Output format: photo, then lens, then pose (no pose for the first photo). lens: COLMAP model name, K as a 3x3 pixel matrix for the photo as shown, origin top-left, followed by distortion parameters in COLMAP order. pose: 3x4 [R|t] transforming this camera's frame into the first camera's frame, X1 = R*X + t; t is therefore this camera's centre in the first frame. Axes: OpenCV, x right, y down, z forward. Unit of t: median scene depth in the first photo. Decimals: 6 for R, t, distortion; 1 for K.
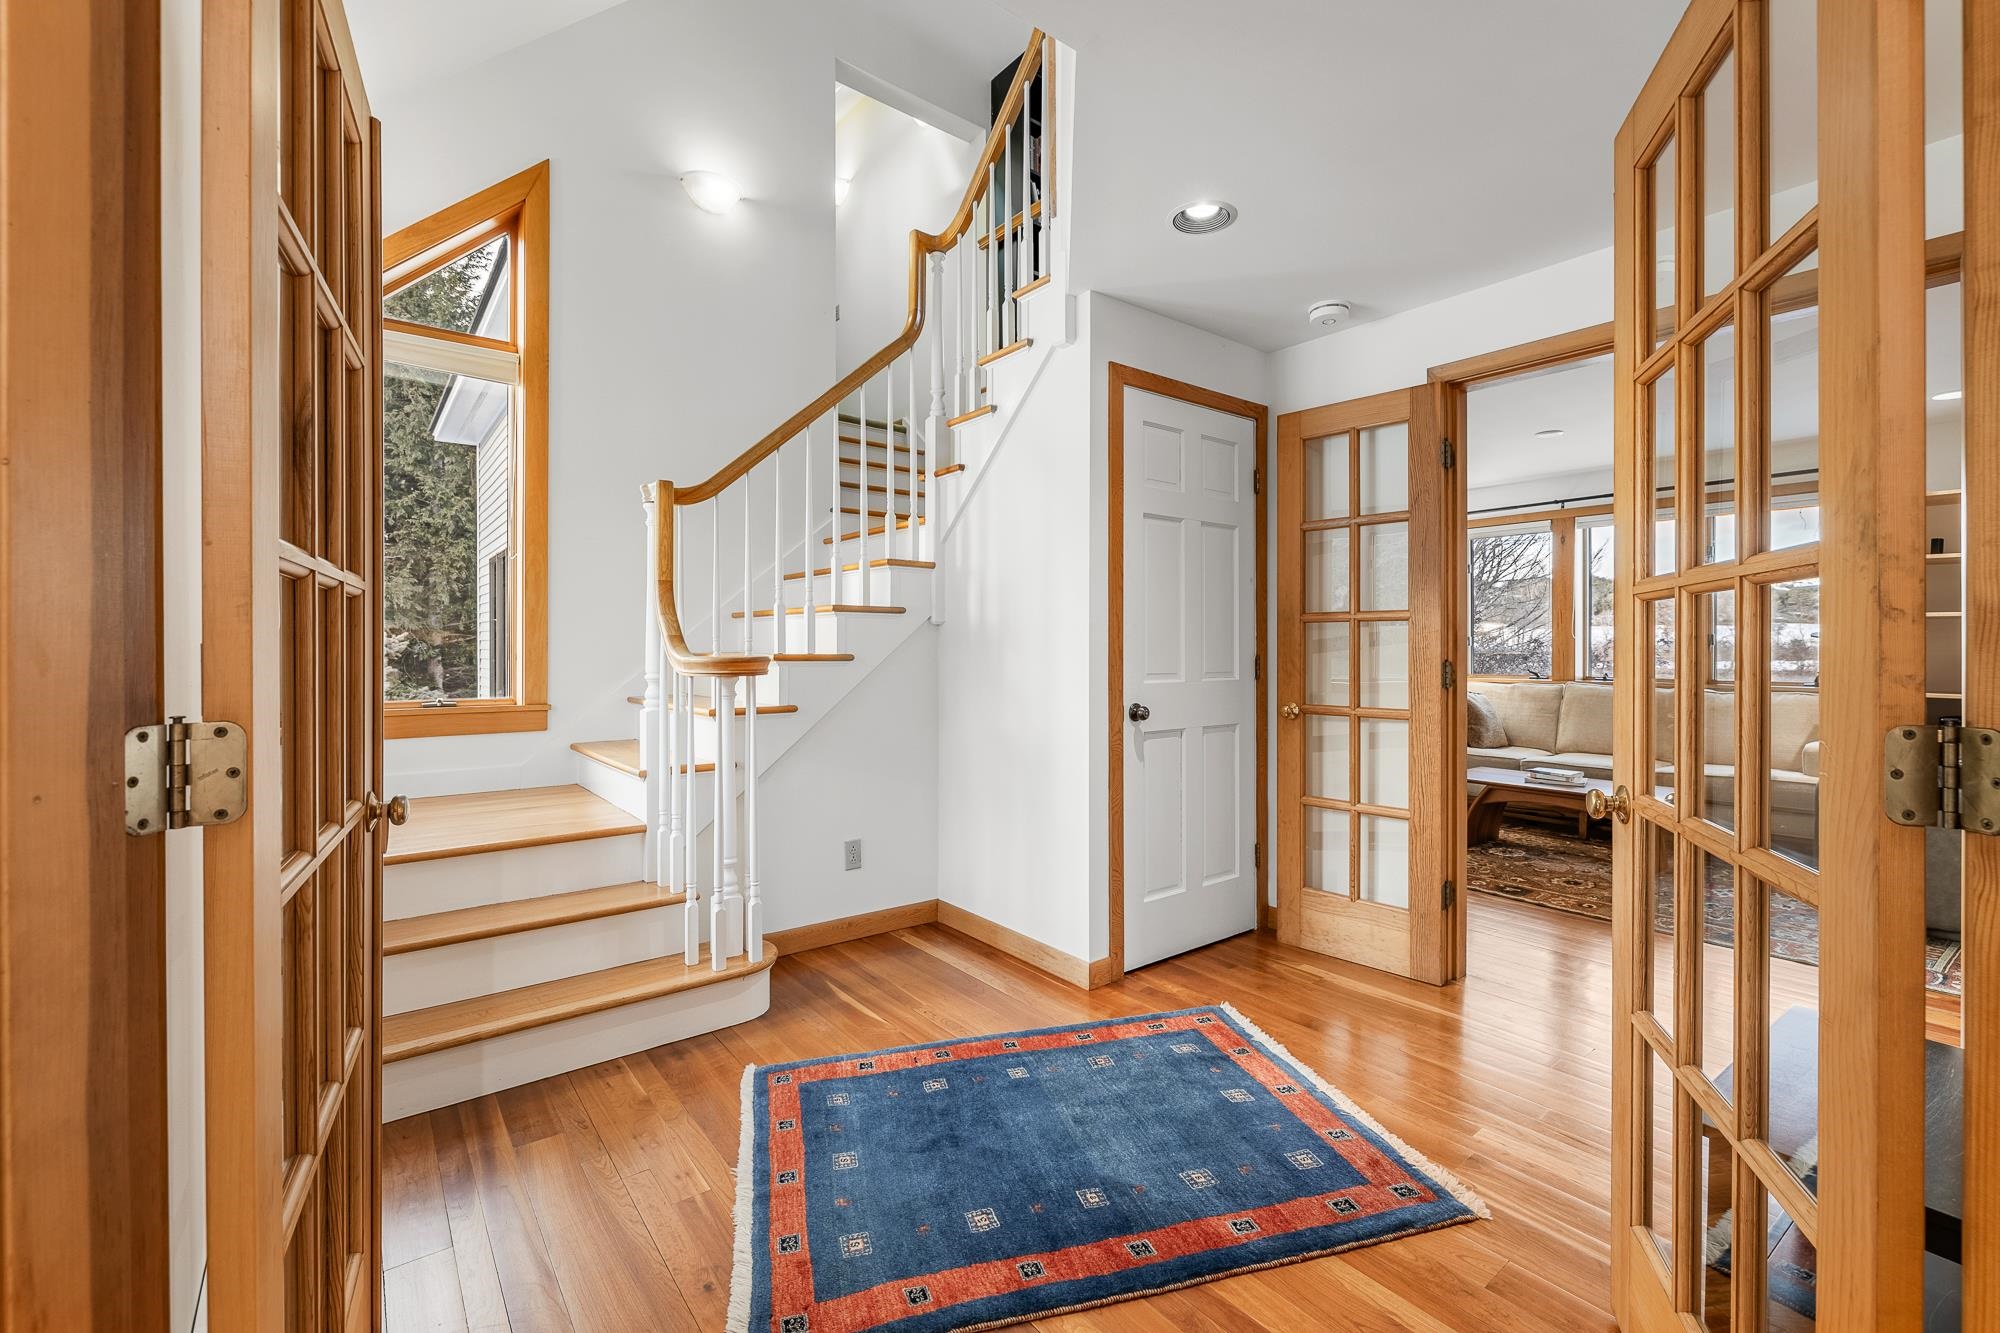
lens RADIAL K [[860.6, 0, 1008.8], [0, 860.6, 645.0], [0, 0, 1]] dist [-0.002116, -0.000385]
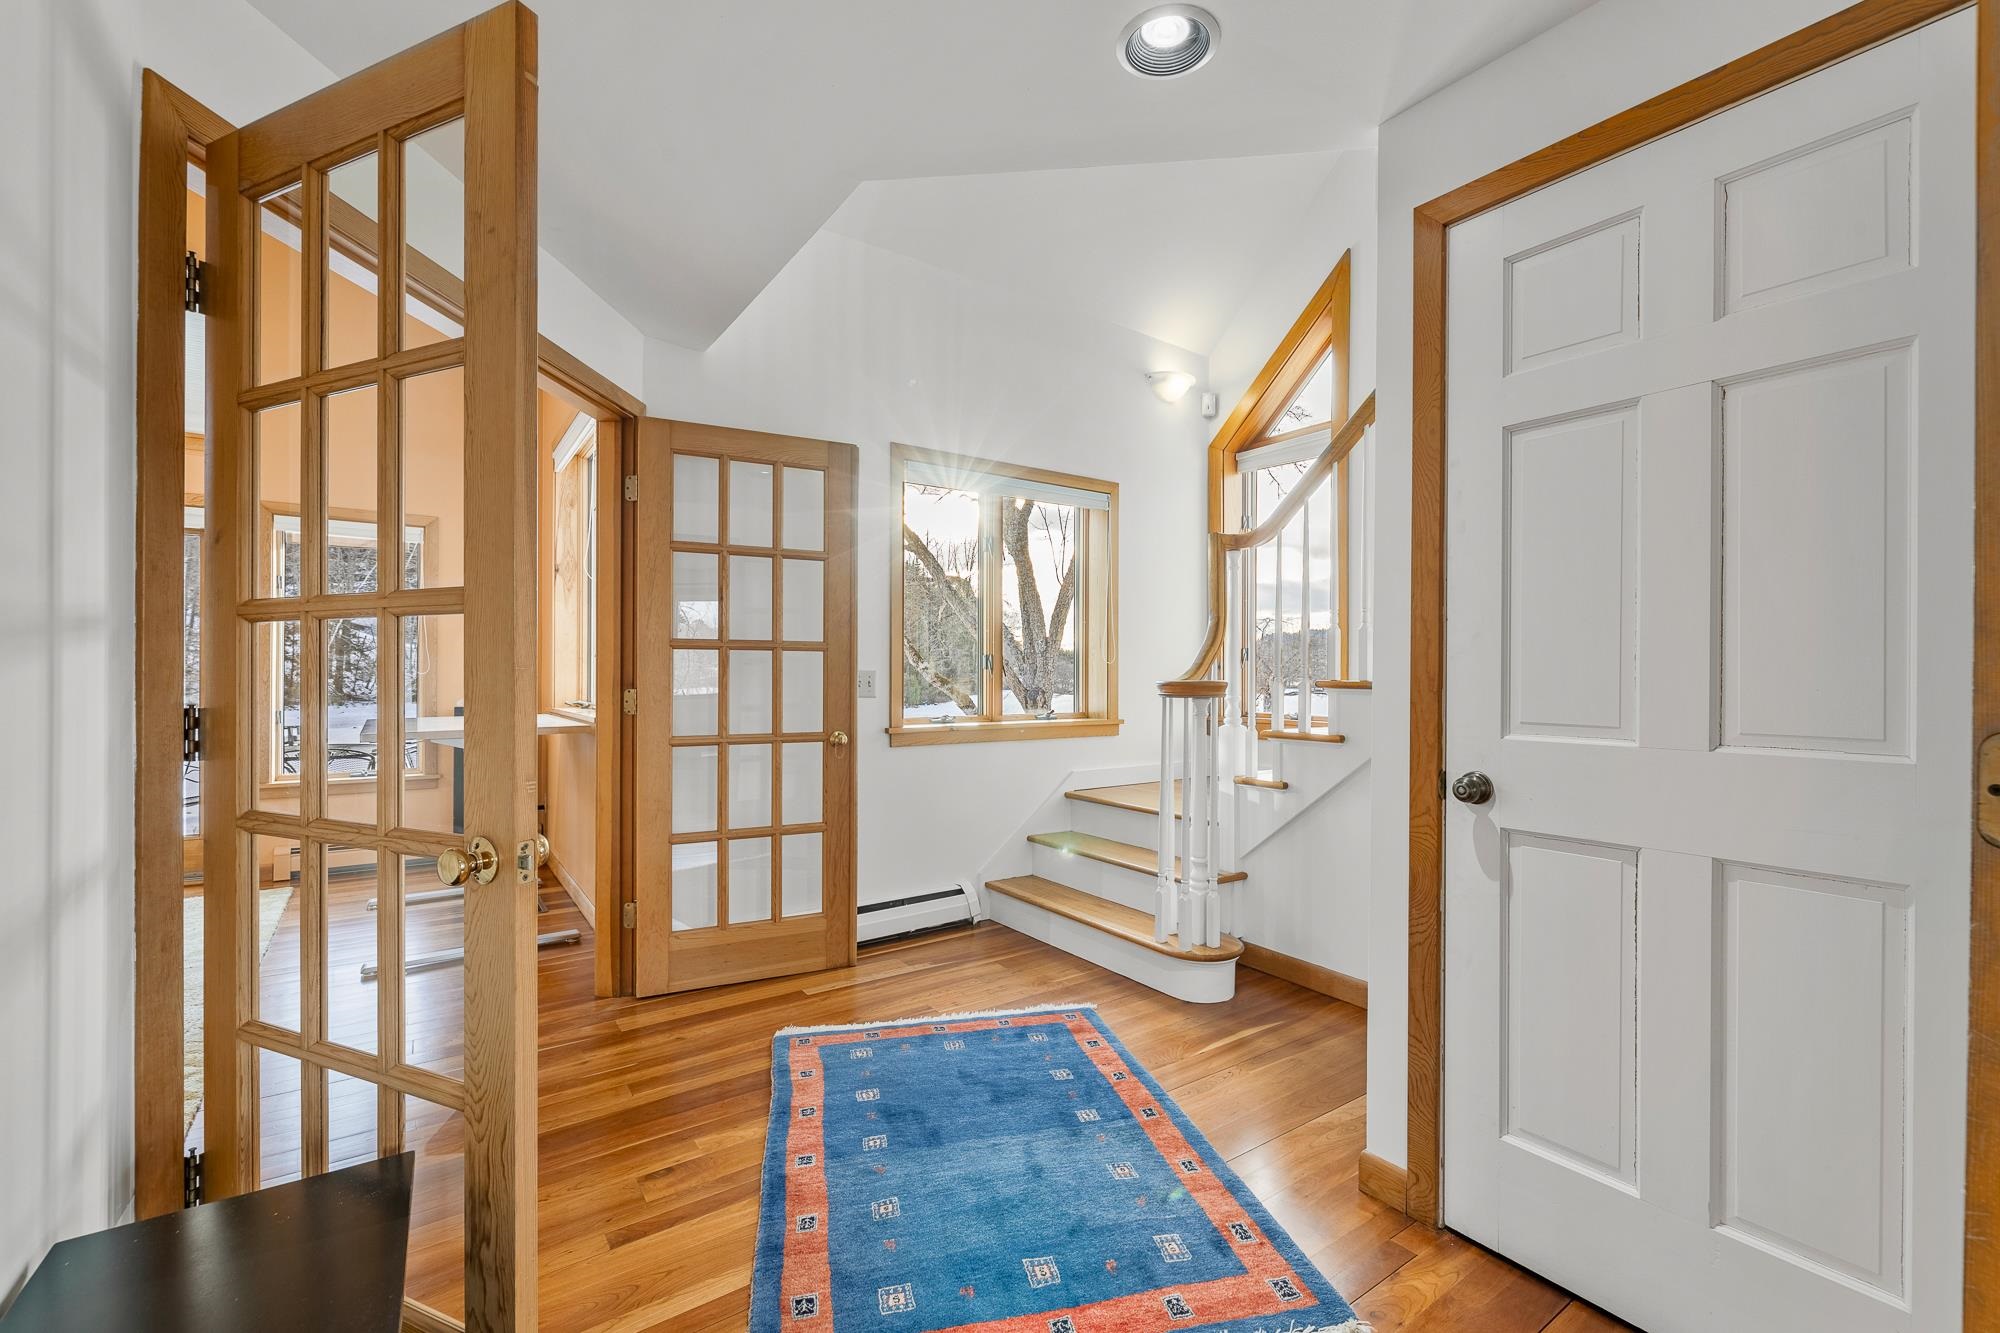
lens RADIAL K [[820.8, 0, 1000.0], [0, 820.8, 666.5], [0, 0, 1]] dist [-0.000413, -0.000109]
pose [[-0.046804, -0.005233, -0.998890, 0.887234], [-0.001336, 0.999986, -0.005176, 0.001196], [0.998903, 0.001092, -0.046811, 0.898163]]
